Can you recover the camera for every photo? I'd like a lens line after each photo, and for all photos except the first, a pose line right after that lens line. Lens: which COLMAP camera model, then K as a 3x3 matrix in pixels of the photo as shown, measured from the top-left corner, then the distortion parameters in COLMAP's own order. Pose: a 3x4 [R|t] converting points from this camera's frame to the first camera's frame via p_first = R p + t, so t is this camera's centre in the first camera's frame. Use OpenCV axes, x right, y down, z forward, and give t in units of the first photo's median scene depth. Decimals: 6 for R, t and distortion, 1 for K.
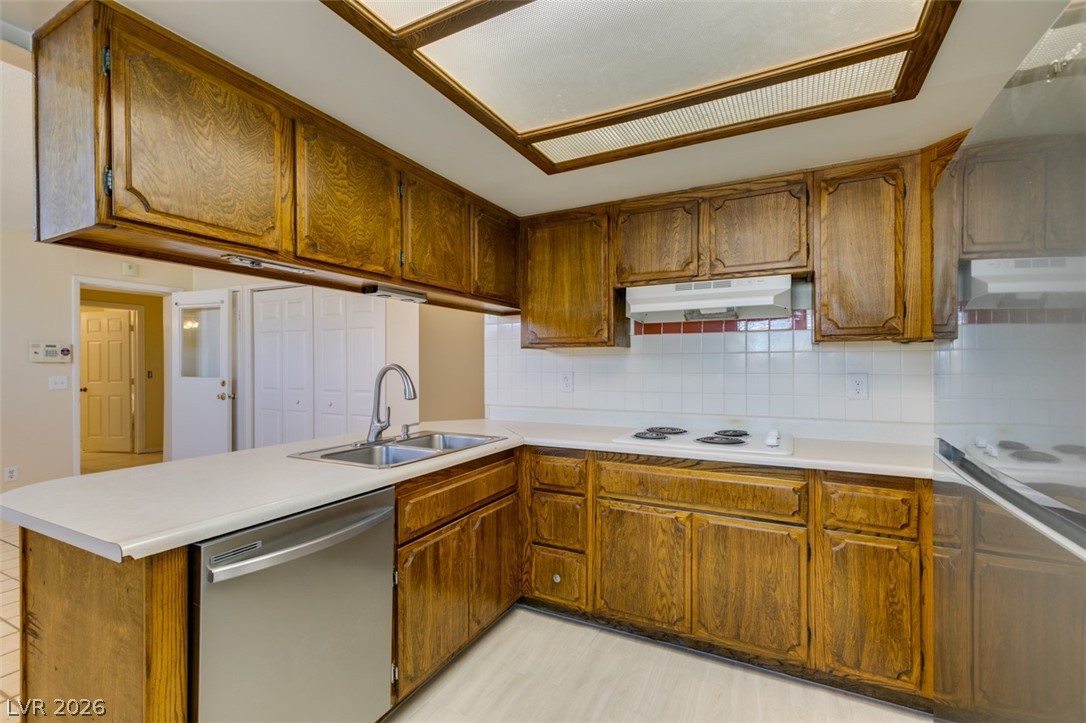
lens RADIAL K [[483.3, 0, 541.4], [0, 483.3, 363.2], [0, 0, 1]] dist [-0.001929, -0.000122]
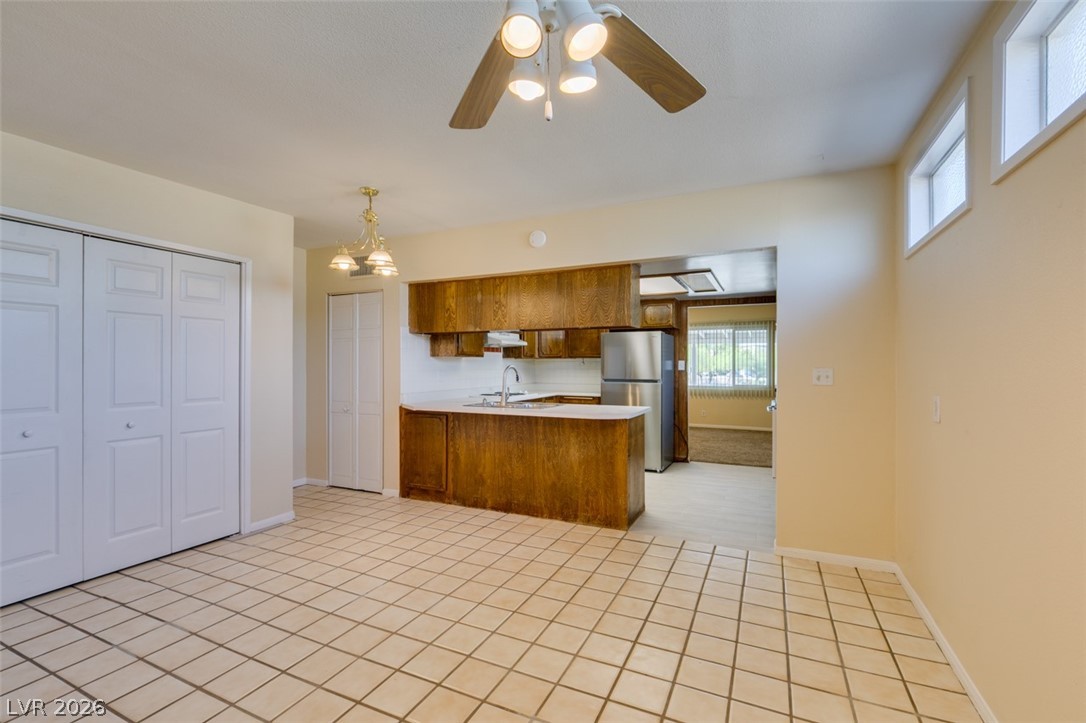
lens RADIAL K [[483.3, 0, 538.6], [0, 483.3, 363.9], [0, 0, 1]] dist [-0.001929, -0.000122]
pose [[-0.029445, 0.005378, 0.999552, -1.211004], [-0.003088, 0.999980, -0.005472, 0.003278], [-0.999562, -0.003247, -0.029428, 0.491892]]
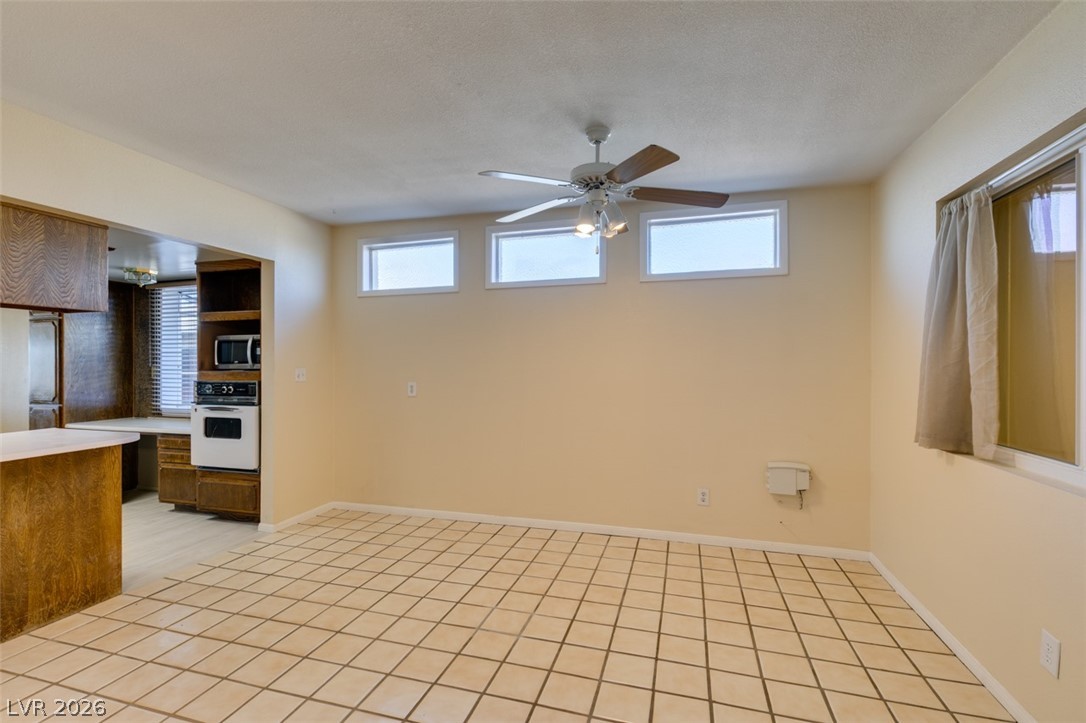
lens RADIAL K [[483.3, 0, 545.6], [0, 483.3, 362.5], [0, 0, 1]] dist [-0.001929, -0.000122]
pose [[-0.981623, 0.004941, -0.190766, -0.770273], [0.005586, 0.999980, -0.002843, -0.001520], [0.190749, -0.003856, -0.981631, 1.045524]]
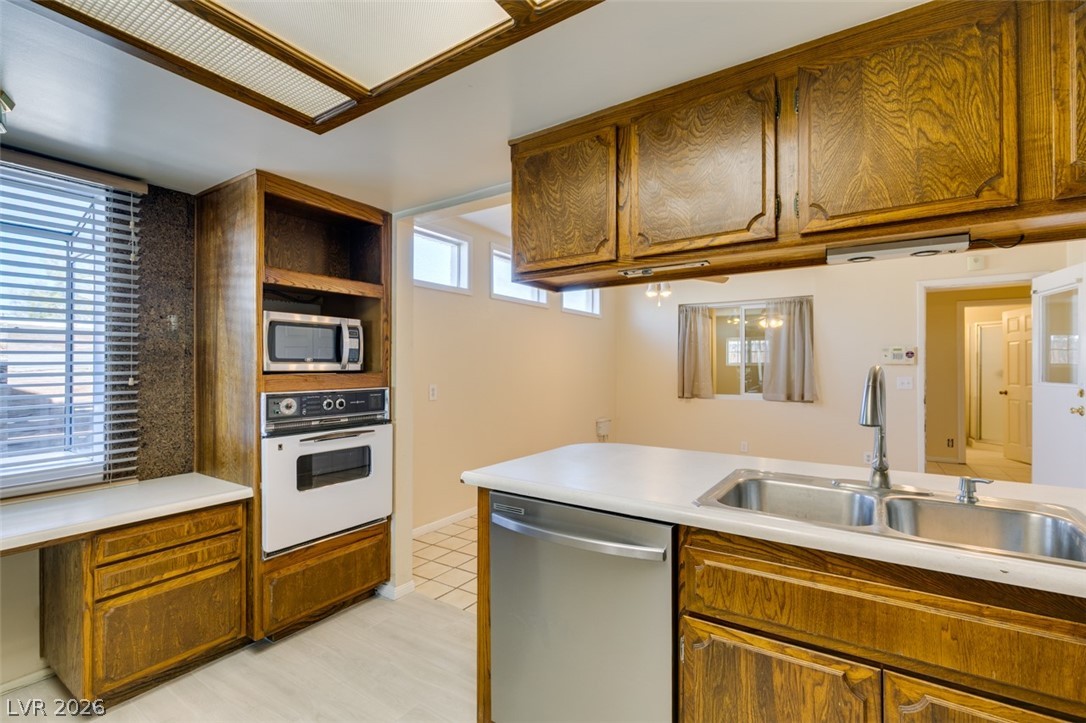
lens RADIAL K [[483.3, 0, 545.0], [0, 483.3, 363.5], [0, 0, 1]] dist [-0.001929, -0.000122]
pose [[-0.113600, -0.005452, -0.993512, 0.181877], [0.002723, 0.999979, -0.005799, 0.000401], [0.993523, -0.003364, -0.113583, 0.338051]]
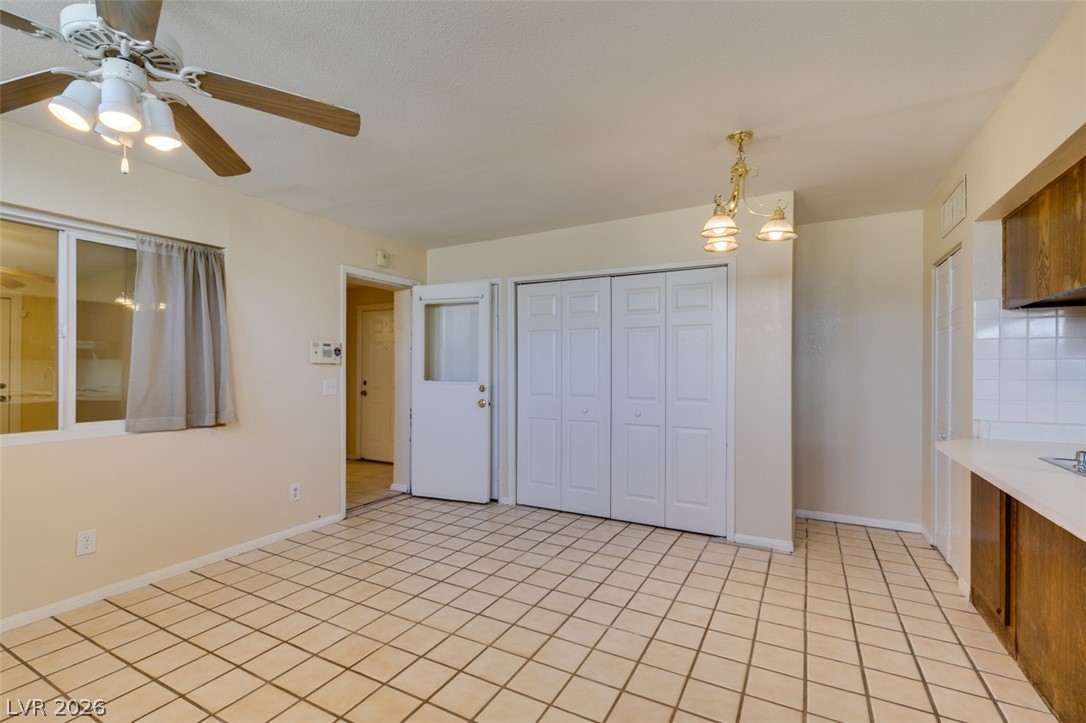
lens RADIAL K [[483.3, 0, 543.0], [0, 483.3, 368.0], [0, 0, 1]] dist [-0.001929, -0.000122]
pose [[0.999830, 0.005287, -0.017685, -0.638788], [-0.005227, 0.999980, 0.003432, 0.000916], [0.017703, -0.003339, 0.999838, 0.138954]]
